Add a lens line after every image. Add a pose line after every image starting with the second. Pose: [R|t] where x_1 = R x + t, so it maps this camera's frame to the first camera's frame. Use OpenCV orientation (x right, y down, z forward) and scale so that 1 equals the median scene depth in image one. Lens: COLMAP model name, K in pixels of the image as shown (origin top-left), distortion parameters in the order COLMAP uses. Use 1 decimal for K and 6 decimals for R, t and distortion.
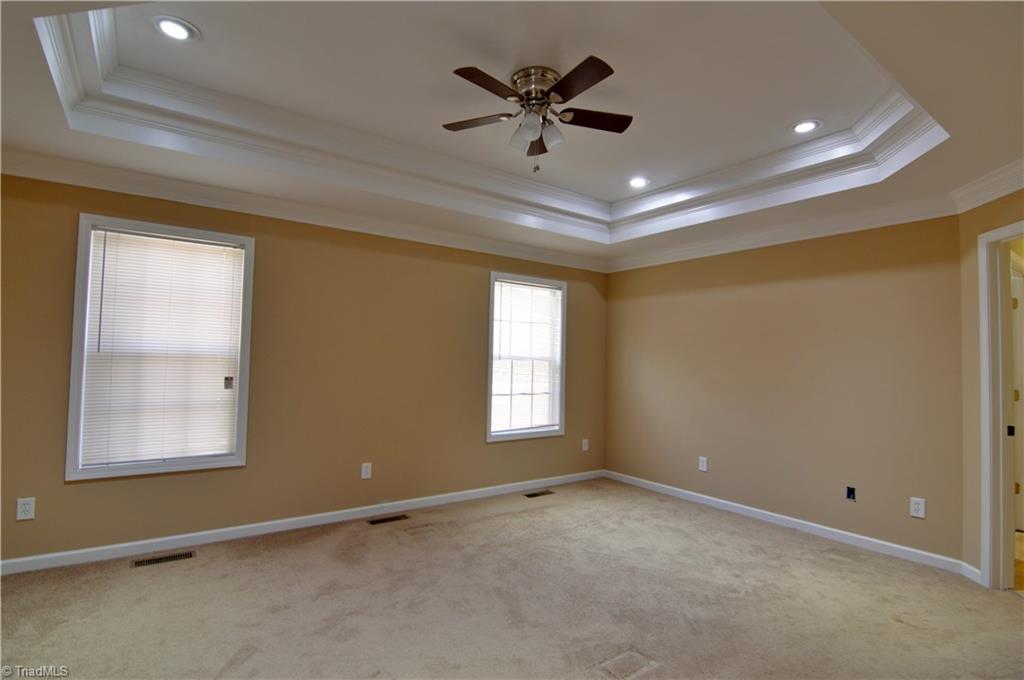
lens RADIAL K [[504.2, 0, 515.2], [0, 504.2, 338.5], [0, 0, 1]] dist [-0.013518, 0.000225]
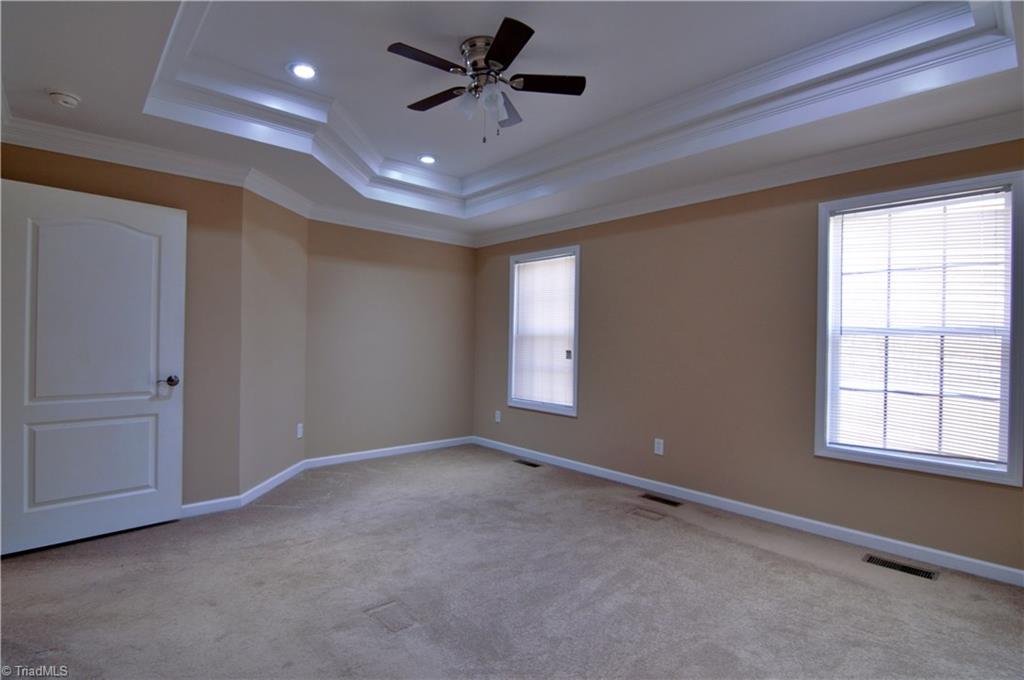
lens RADIAL K [[504.2, 0, 515.4], [0, 504.2, 338.9], [0, 0, 1]] dist [-0.013518, 0.000225]
pose [[0.107038, -0.020294, -0.994048, 0.772858], [0.029711, 0.999410, -0.017204, 0.063083], [0.993811, -0.027693, 0.107578, 0.695054]]
